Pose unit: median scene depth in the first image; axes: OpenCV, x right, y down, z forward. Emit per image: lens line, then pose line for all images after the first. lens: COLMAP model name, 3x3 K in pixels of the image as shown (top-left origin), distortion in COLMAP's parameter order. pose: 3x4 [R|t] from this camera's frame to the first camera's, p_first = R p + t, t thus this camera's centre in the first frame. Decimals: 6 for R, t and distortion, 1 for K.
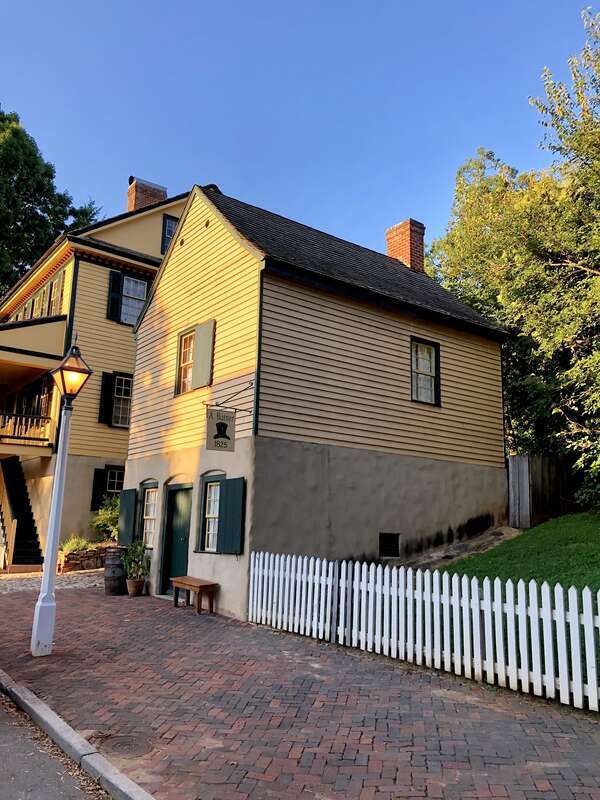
lens RADIAL K [[653.7, 0, 360.8], [0, 653.7, 375.1], [0, 0, 1]] dist [0.032254, -0.008454]
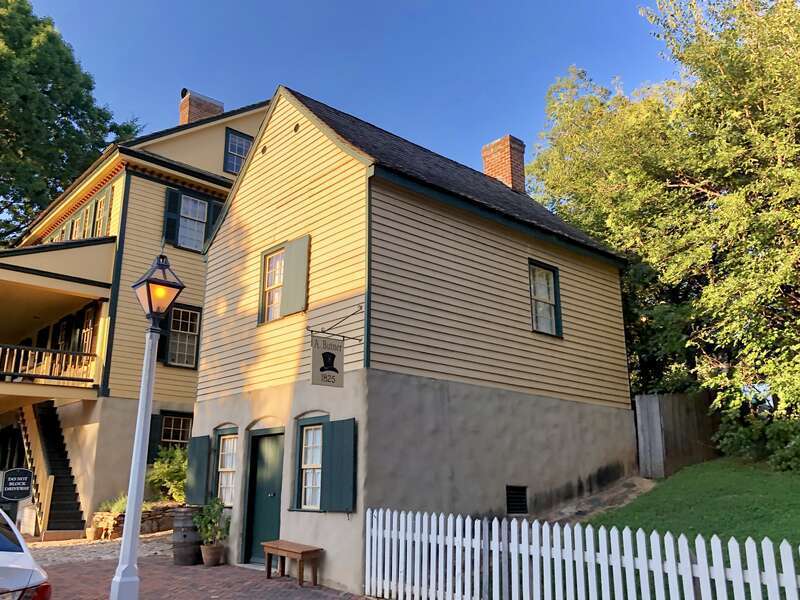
lens RADIAL K [[653.7, 0, 400.0], [0, 653.7, 300.0], [0, 0, 1]] dist [0.032254, -0.008454]
pose [[0.997632, 0.006799, 0.068435, -0.156403], [-0.003272, 0.998667, -0.051512, 0.042059], [-0.068694, 0.051166, 0.996325, 0.136710]]
